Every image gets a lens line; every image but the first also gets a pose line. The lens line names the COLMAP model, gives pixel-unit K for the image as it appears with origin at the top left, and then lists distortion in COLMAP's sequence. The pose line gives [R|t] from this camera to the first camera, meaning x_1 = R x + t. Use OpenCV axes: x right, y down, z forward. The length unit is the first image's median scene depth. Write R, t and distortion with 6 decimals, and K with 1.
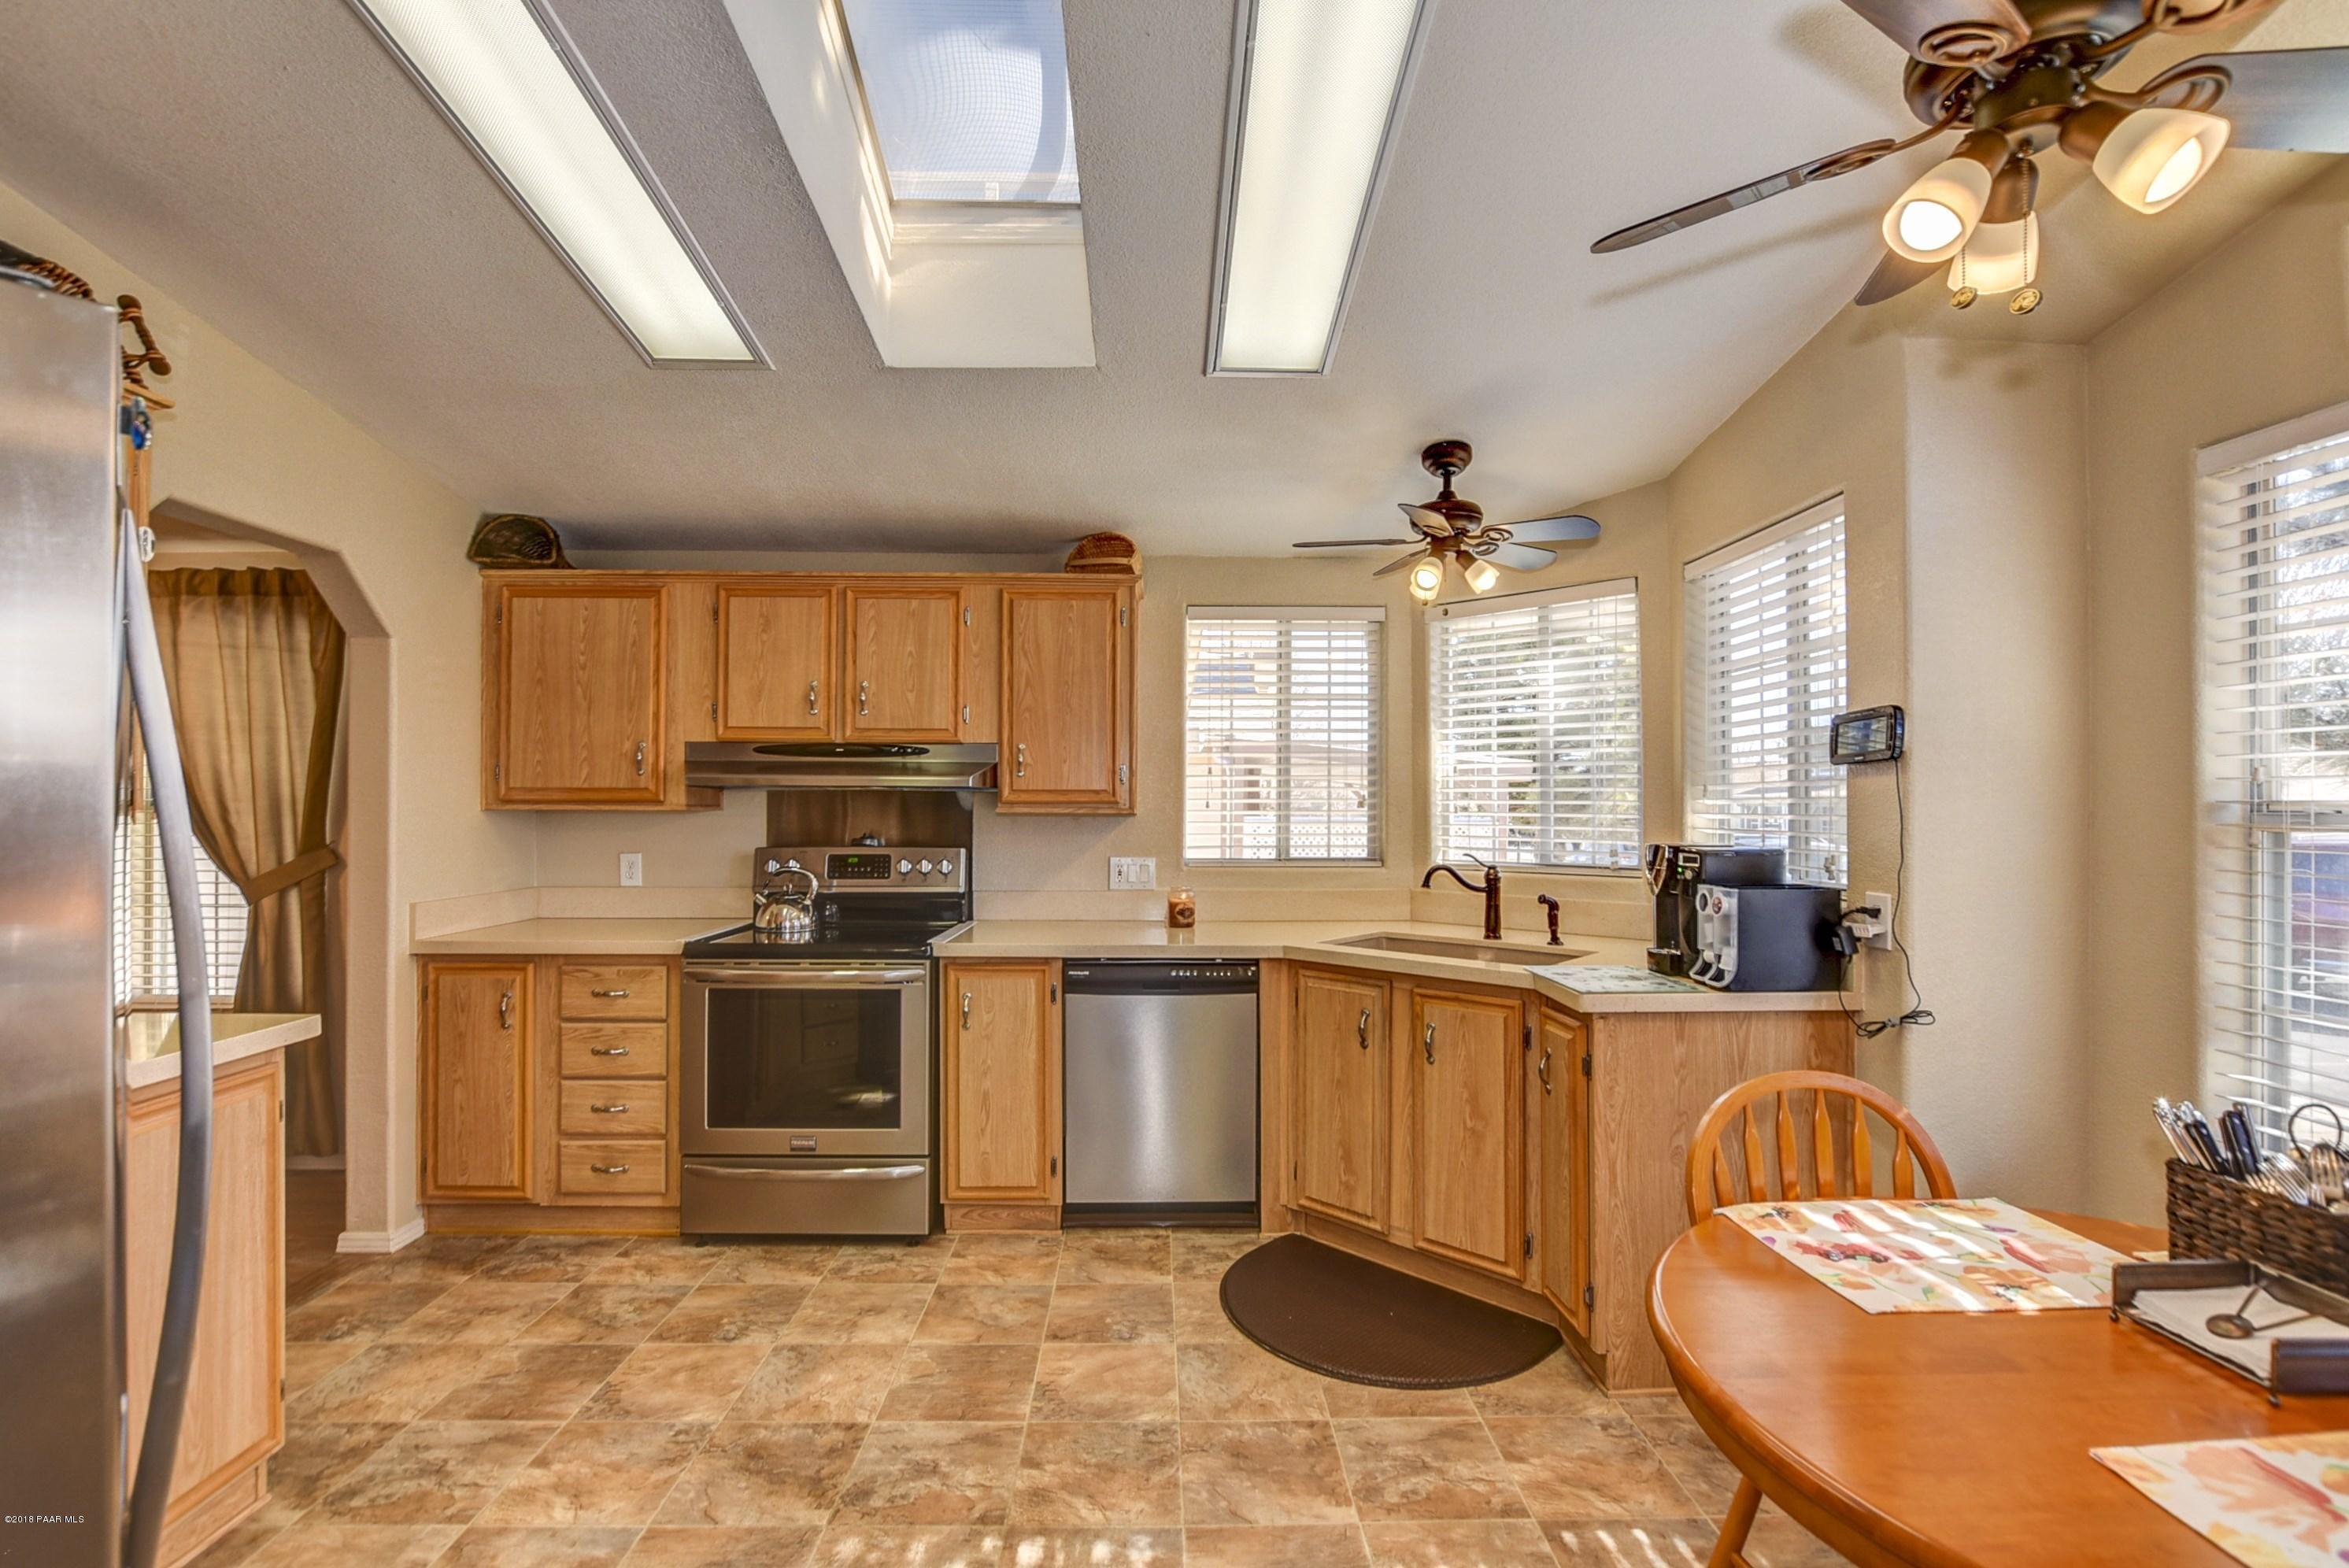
lens RADIAL K [[1041.3, 0, 1167.2], [0, 1041.3, 795.3], [0, 0, 1]] dist [-0.002248, -0.000253]
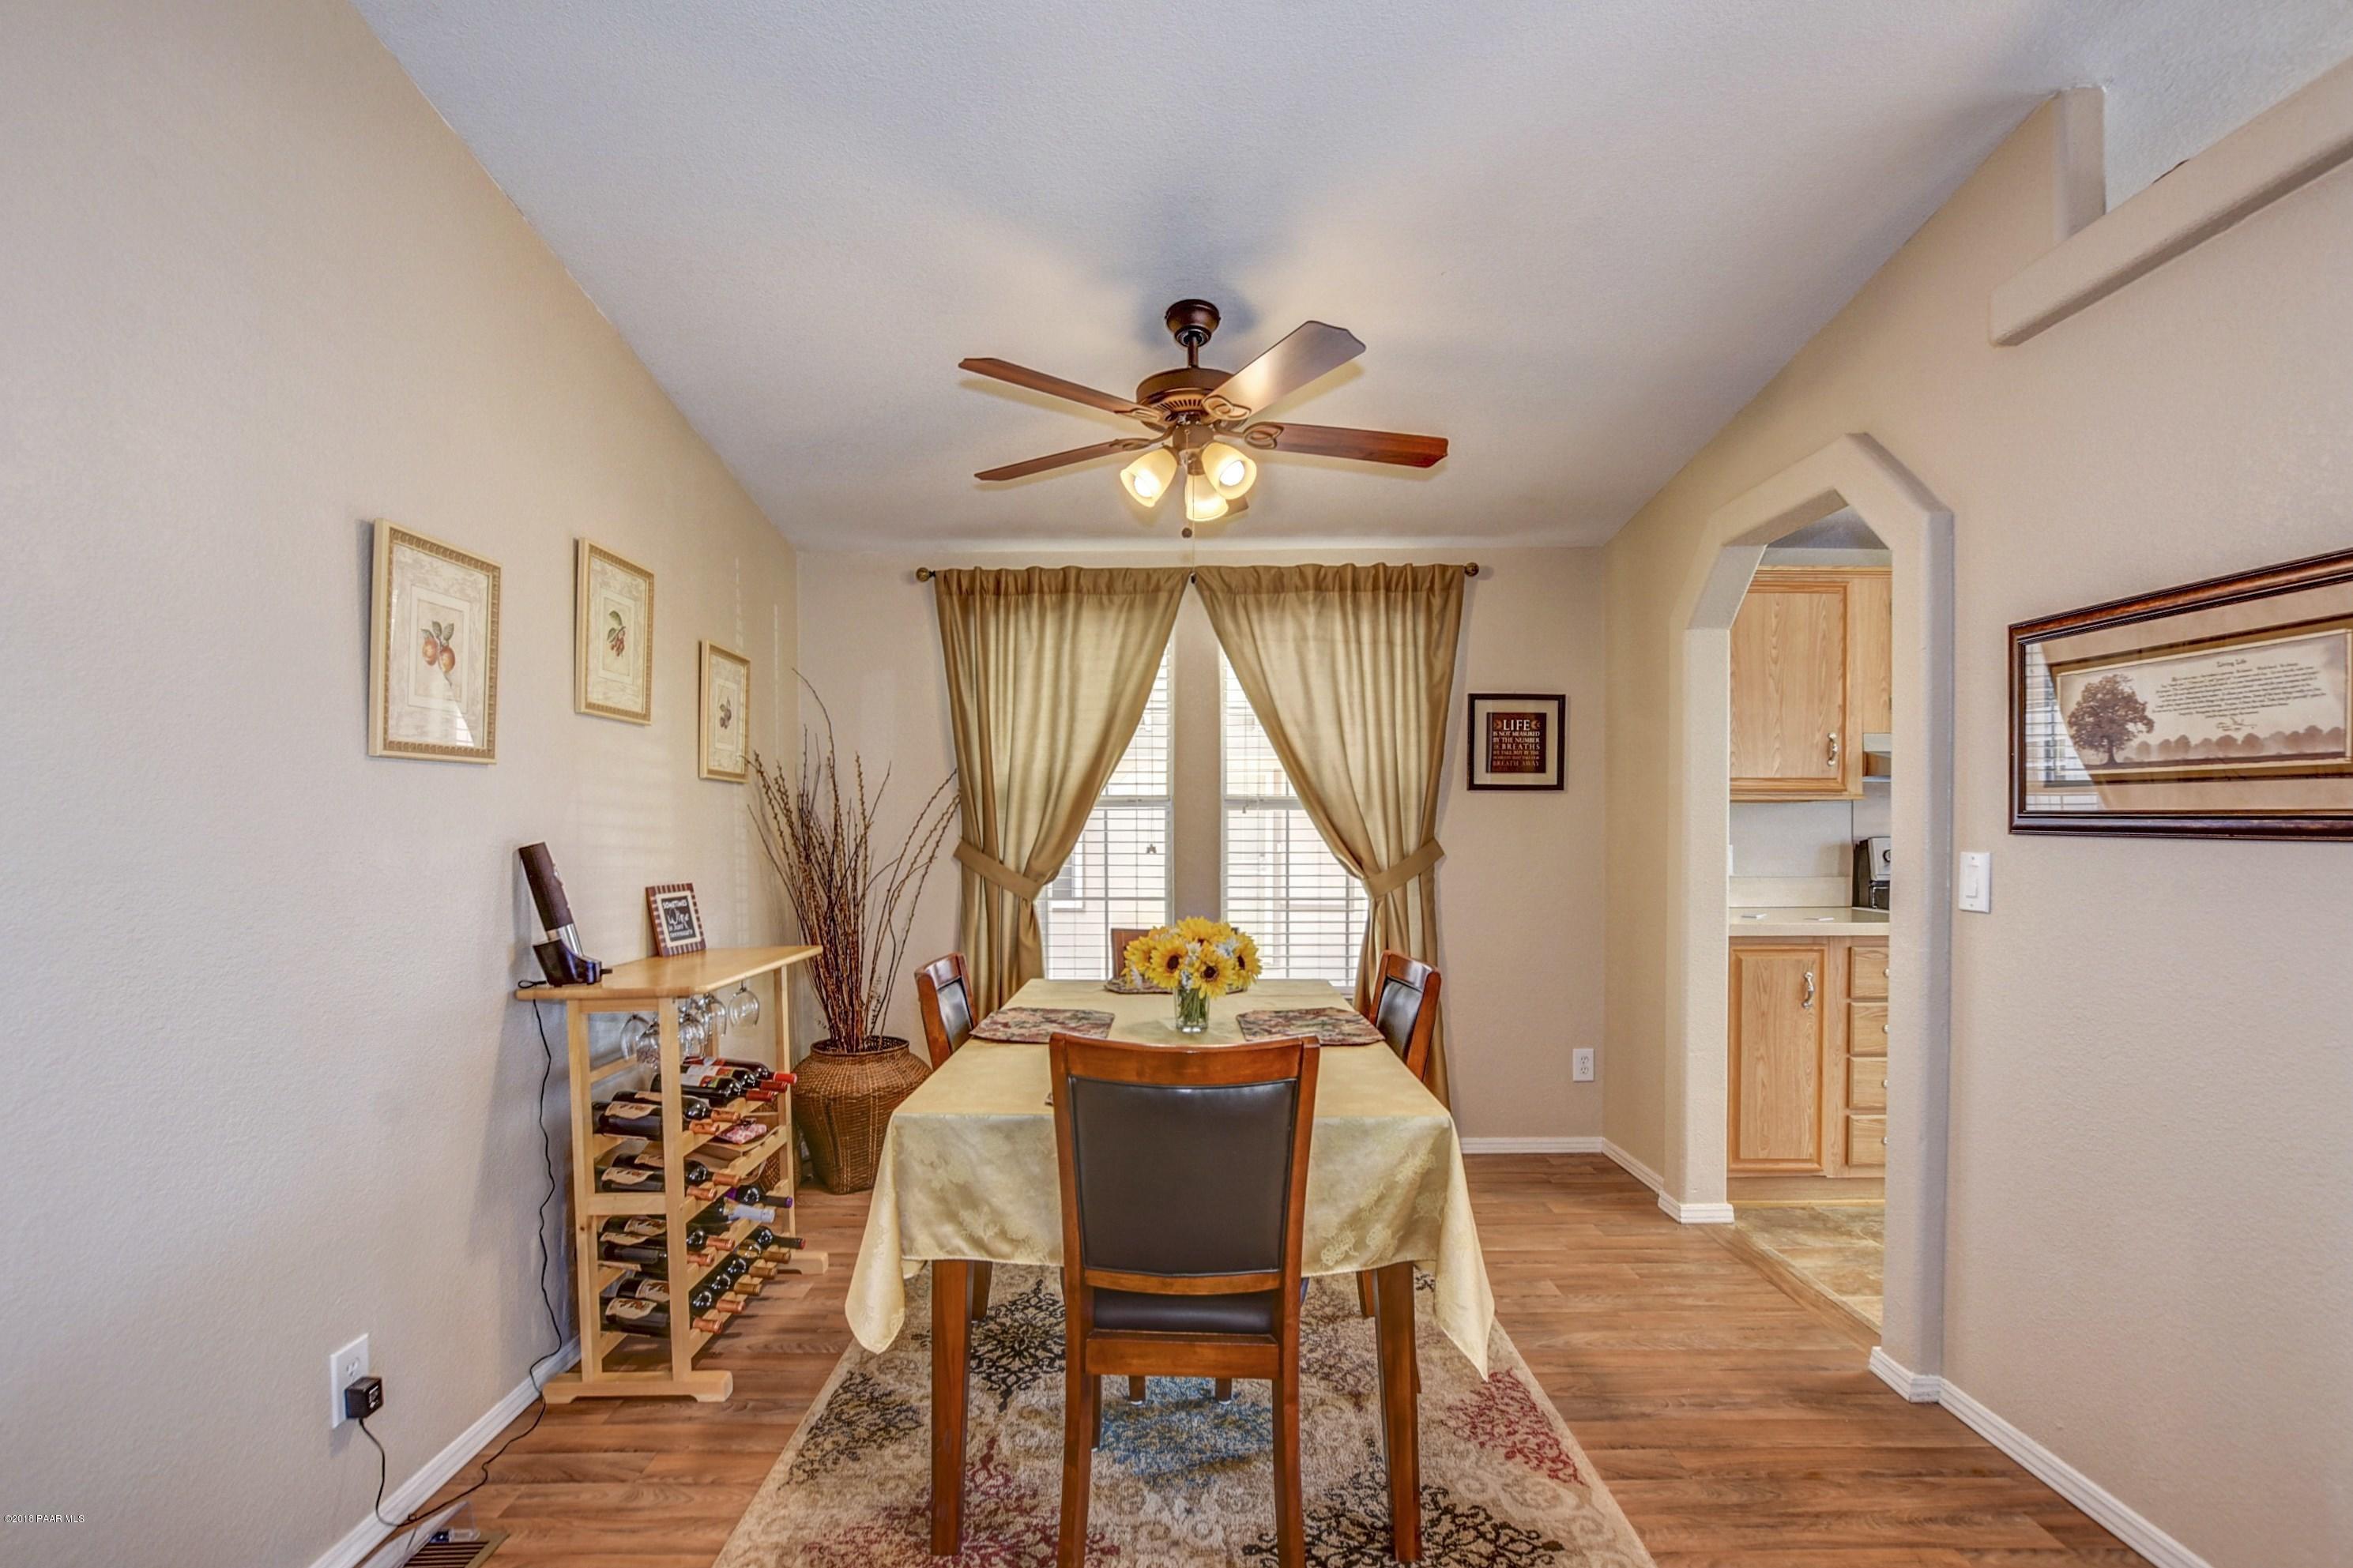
lens RADIAL K [[1054.3, 0, 1173.1], [0, 1054.3, 846.6], [0, 0, 1]] dist [-0.001484, -0.000137]
pose [[0.999806, -0.003613, 0.019371, -1.277928], [0.003008, 0.999510, 0.031169, 0.028043], [-0.019474, -0.031104, 0.999326, -0.035190]]
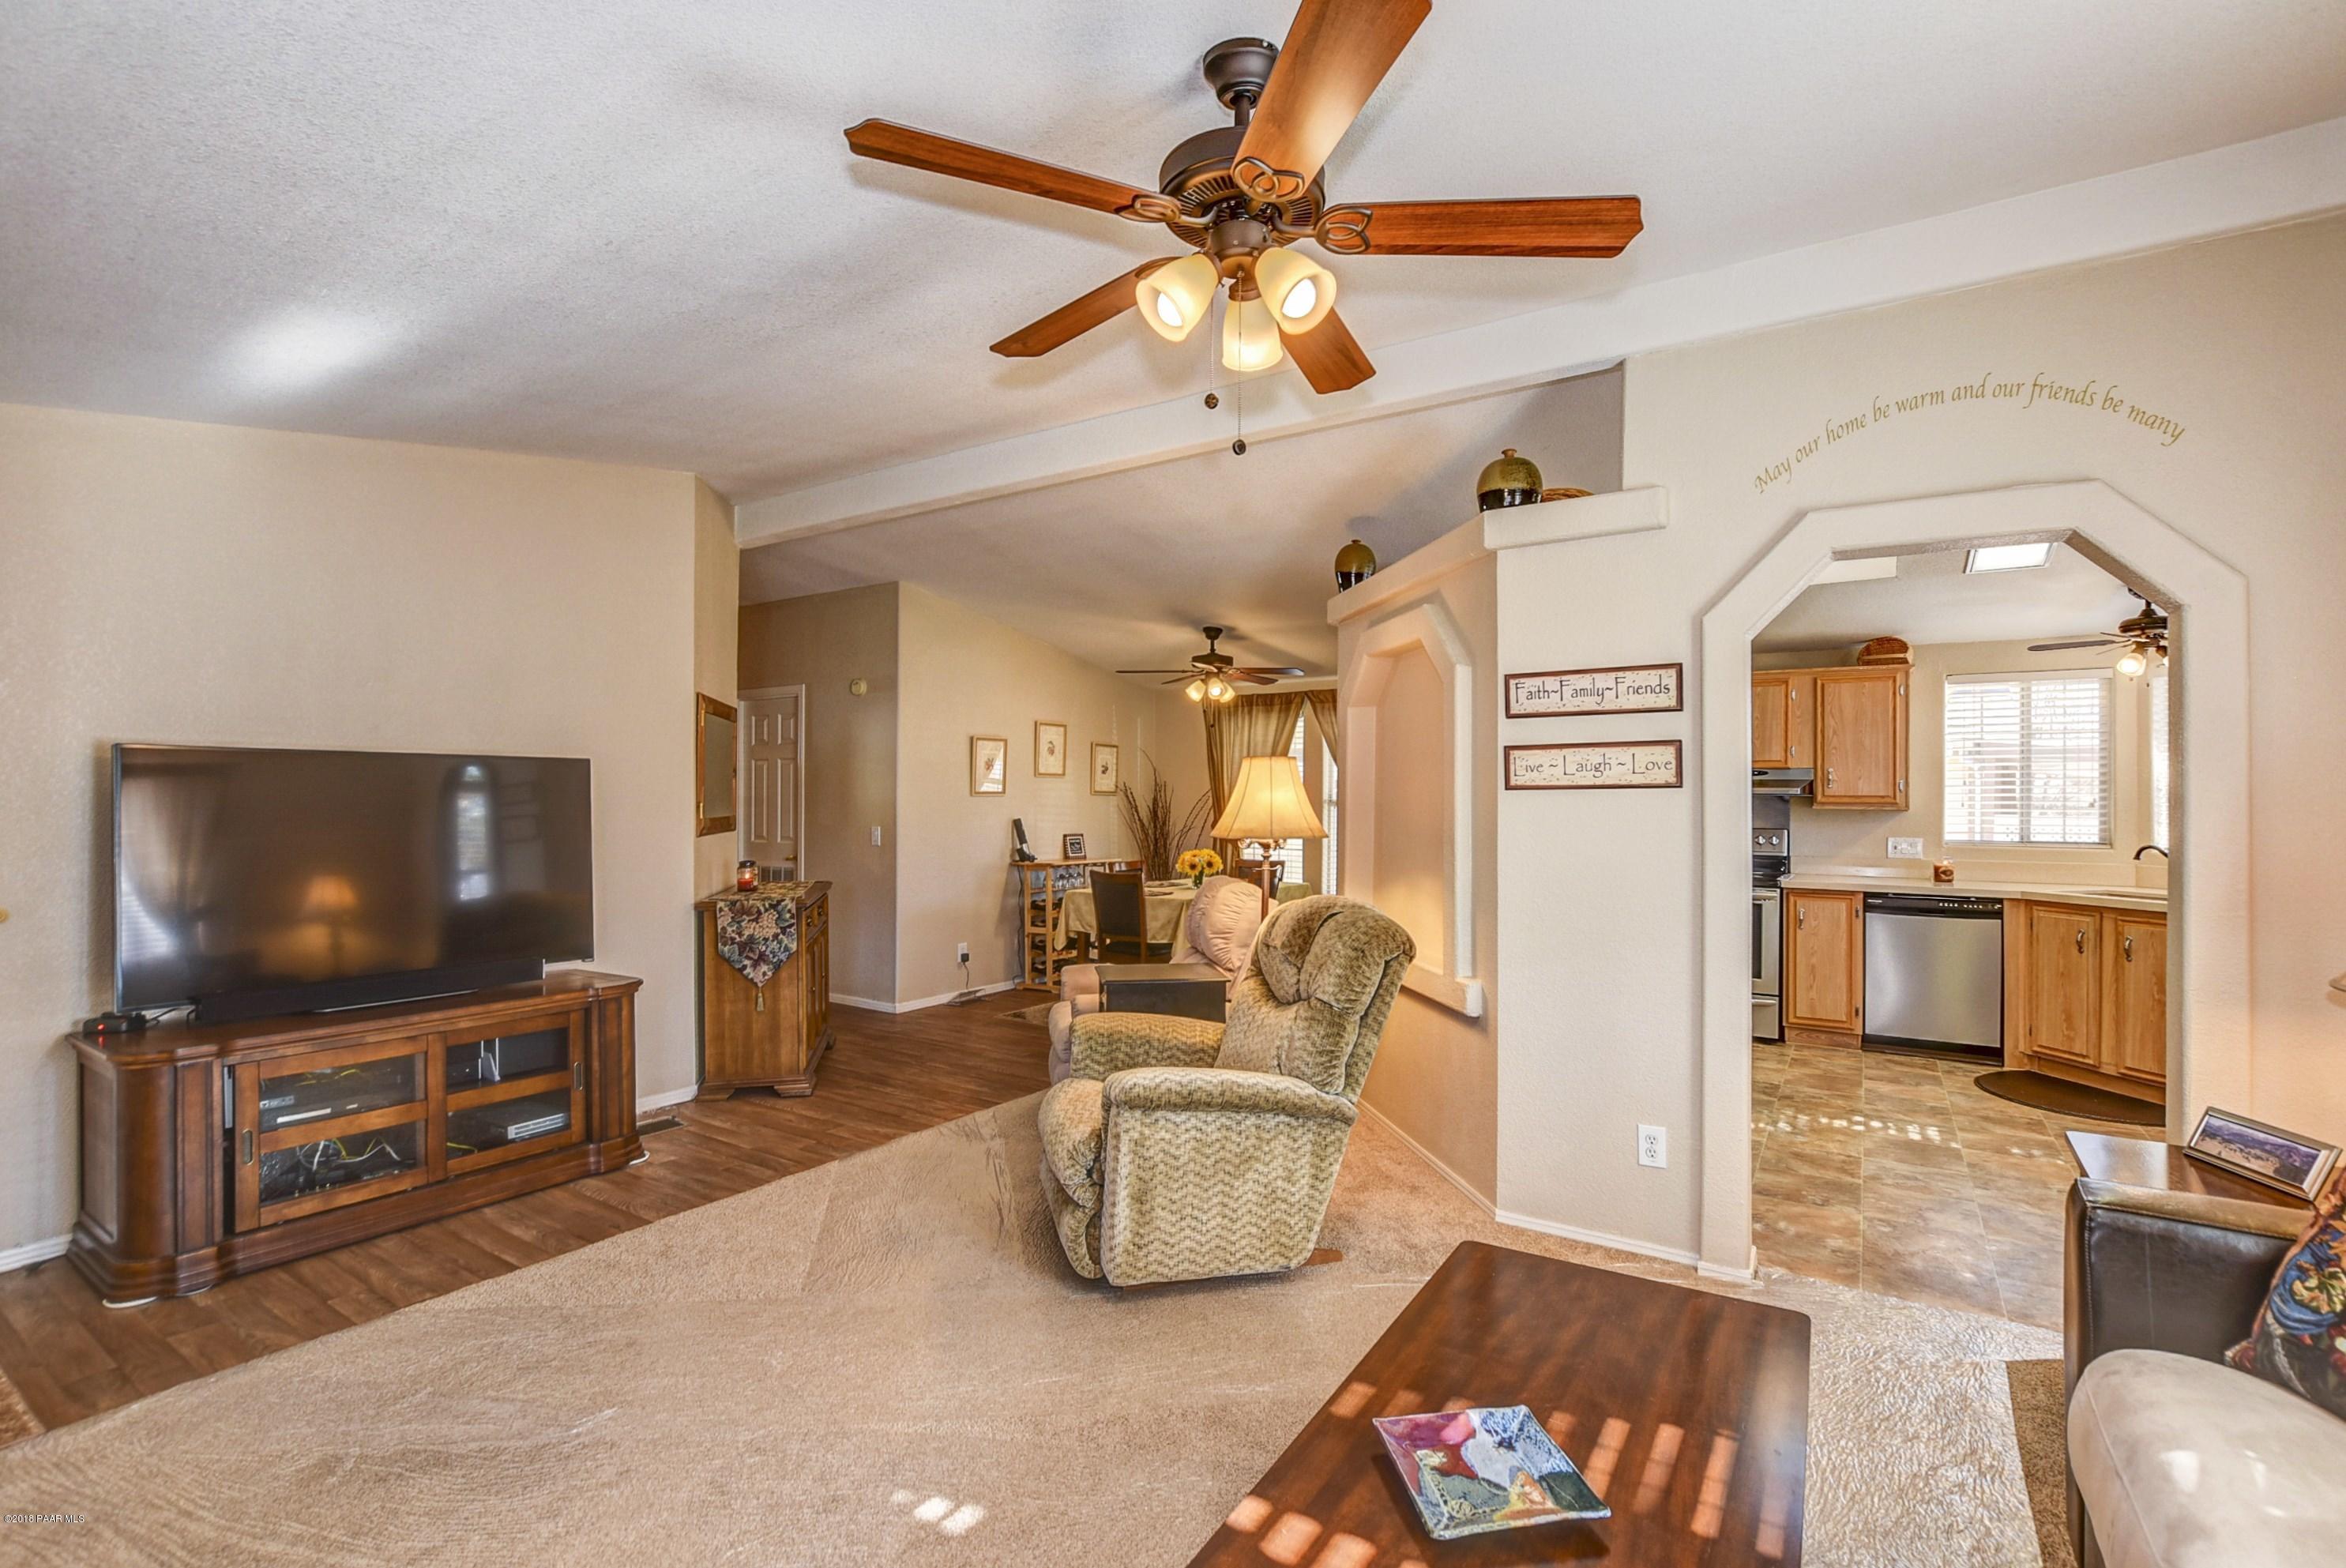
lens RADIAL K [[1068.0, 0, 1179.2], [0, 1068.0, 792.5], [0, 0, 1]] dist [-0.013672, -0.000252]
pose [[0.833664, 0.000033, -0.552272, -0.072752], [0.001023, 0.999998, 0.001604, -0.015044], [0.552271, -0.001902, 0.833662, -1.108704]]
